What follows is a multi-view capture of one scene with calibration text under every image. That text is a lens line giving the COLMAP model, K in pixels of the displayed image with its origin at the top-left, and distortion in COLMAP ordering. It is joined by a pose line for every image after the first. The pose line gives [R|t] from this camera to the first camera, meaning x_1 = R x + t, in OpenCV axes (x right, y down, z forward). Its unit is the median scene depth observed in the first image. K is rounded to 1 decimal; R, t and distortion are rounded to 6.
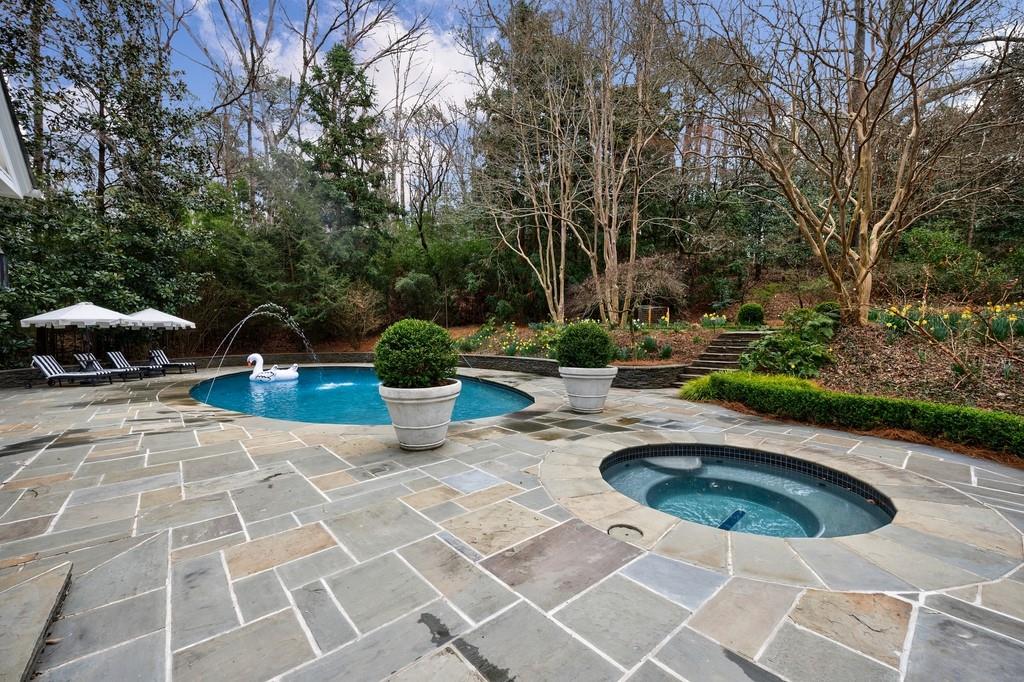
lens RADIAL K [[415.0, 0, 514.3], [0, 415.0, 347.3], [0, 0, 1]] dist [0.003552, 0.000333]
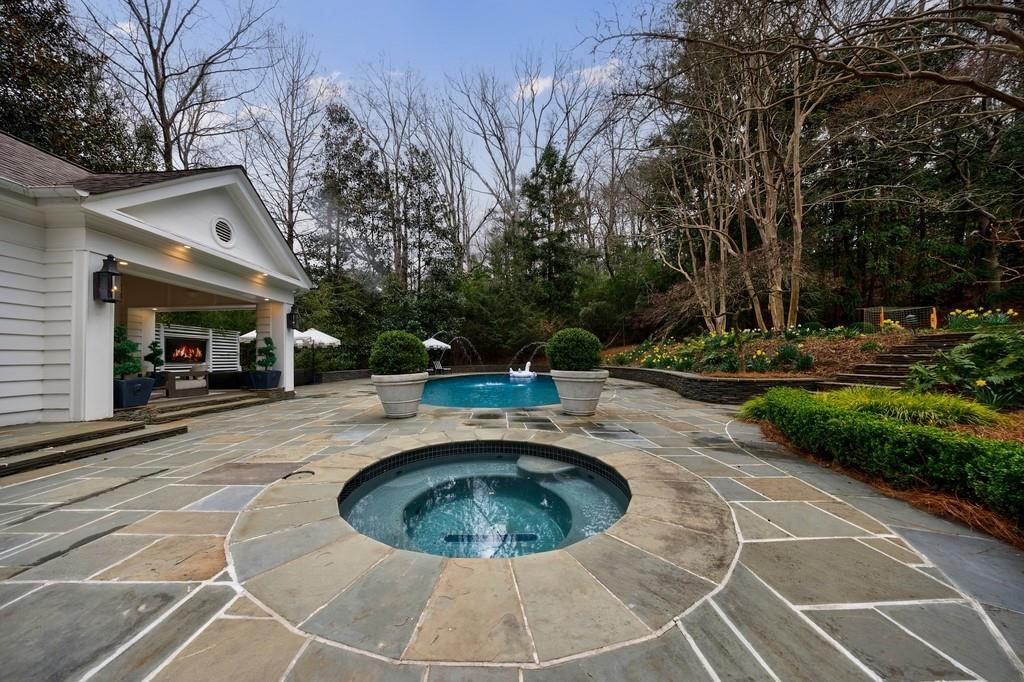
lens RADIAL K [[318.3, 0, 474.1], [0, 318.3, 352.7], [0, 0, 1]] dist [-0.009882, -0.000139]
pose [[0.731924, -0.014144, -0.681239, 0.289384], [-0.010662, 0.999424, -0.032205, 0.017463], [0.681302, 0.030835, 0.731352, 0.133494]]
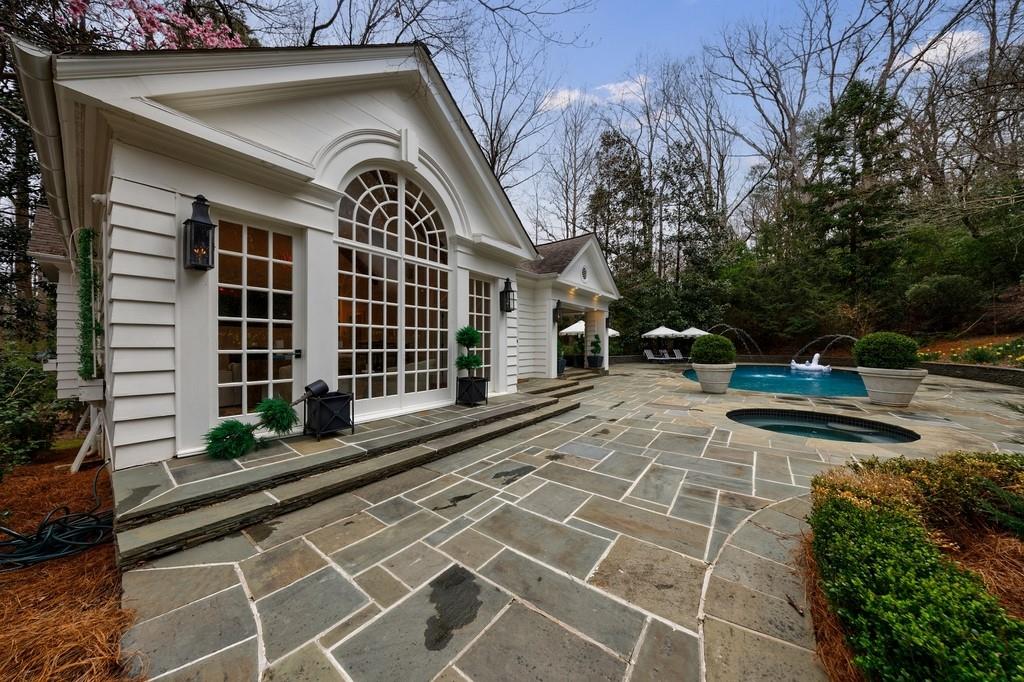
lens RADIAL K [[318.3, 0, 515.9], [0, 318.3, 343.8], [0, 0, 1]] dist [-0.009882, -0.000139]
pose [[0.239401, 0.010797, -0.970861, 0.448679], [-0.031369, 0.999502, 0.003381, 0.003164], [0.970414, 0.029645, 0.239620, -0.168964]]
